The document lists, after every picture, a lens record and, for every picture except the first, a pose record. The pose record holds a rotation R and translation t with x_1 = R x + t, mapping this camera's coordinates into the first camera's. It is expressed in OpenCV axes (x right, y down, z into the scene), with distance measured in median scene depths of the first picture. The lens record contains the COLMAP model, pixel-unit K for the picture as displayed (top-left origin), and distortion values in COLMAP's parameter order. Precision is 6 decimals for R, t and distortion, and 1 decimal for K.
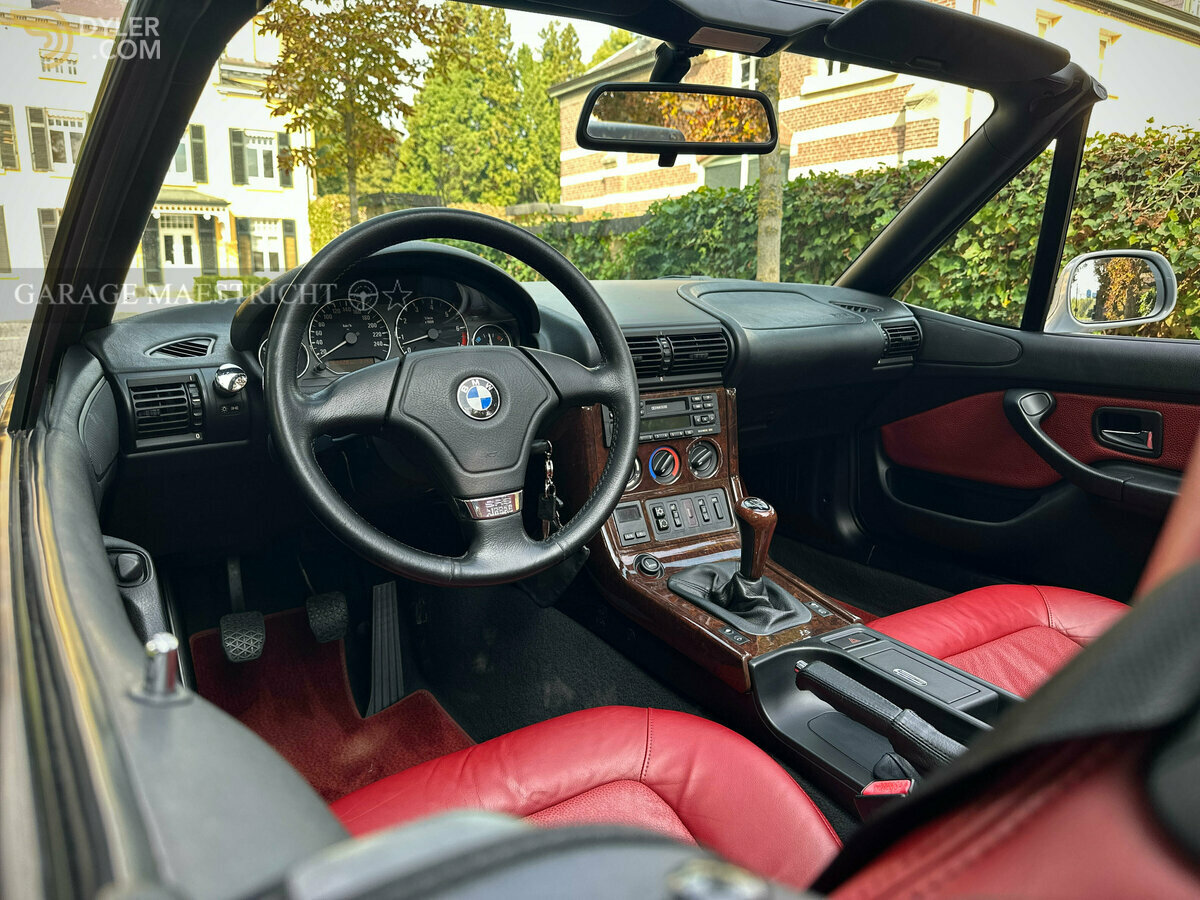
lens RADIAL K [[833.9, 0, 600.0], [0, 833.9, 450.0], [0, 0, 1]] dist [0.083061, -0.000306]
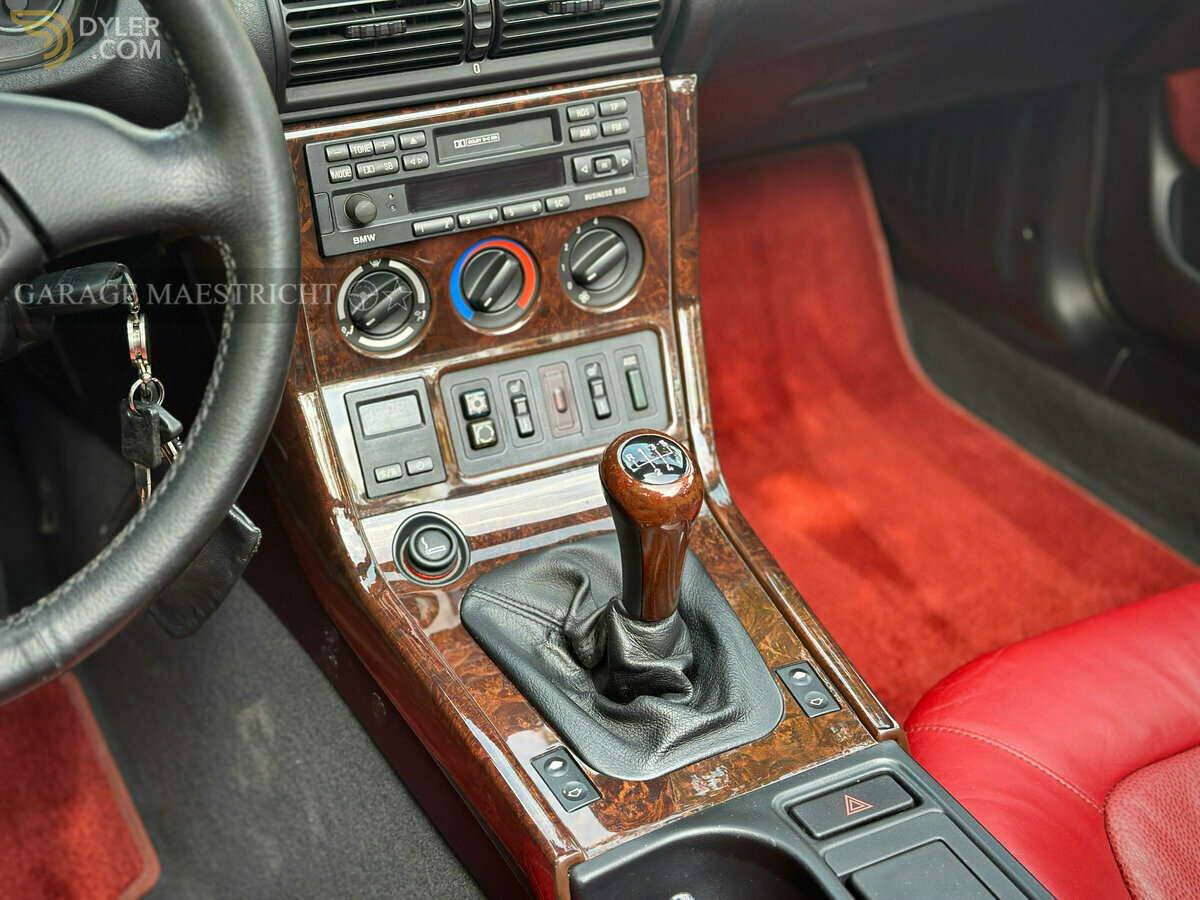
lens RADIAL K [[1677.6, 0, 600.0], [0, 1677.6, 450.0], [0, 0, 1]] dist [0.151771, 0.005645]
pose [[0.995724, 0.037547, -0.084400, 0.202208], [-0.008419, 0.946750, 0.321859, -0.169949], [0.091991, -0.319773, 0.943018, 0.223672]]
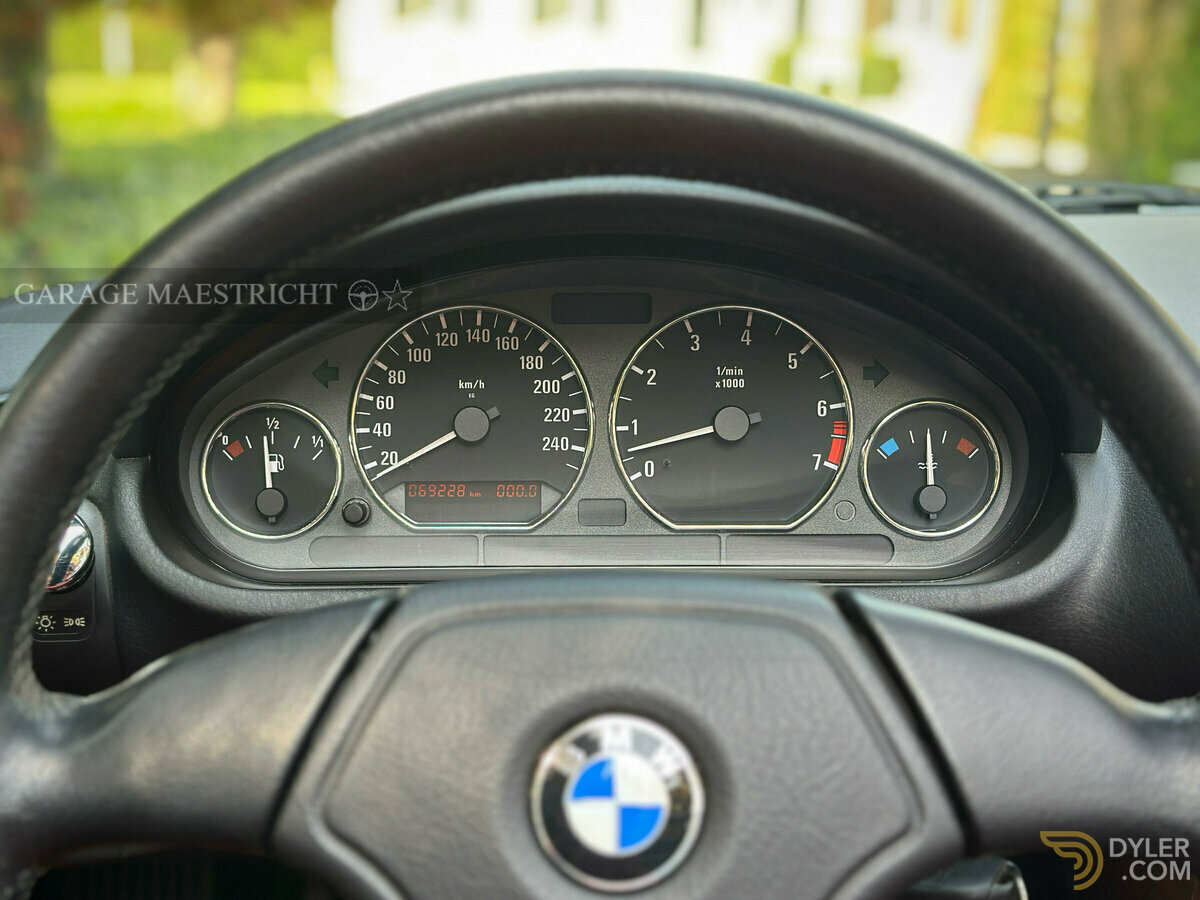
lens RADIAL K [[1677.6, 0, 600.0], [0, 1677.6, 450.0], [0, 0, 1]] dist [0.151771, 0.005645]
pose [[0.859042, 0.139681, -0.492479, 0.070467], [-0.132430, 0.989942, 0.049775, -0.144233], [0.494479, 0.022460, 0.868900, 0.392381]]
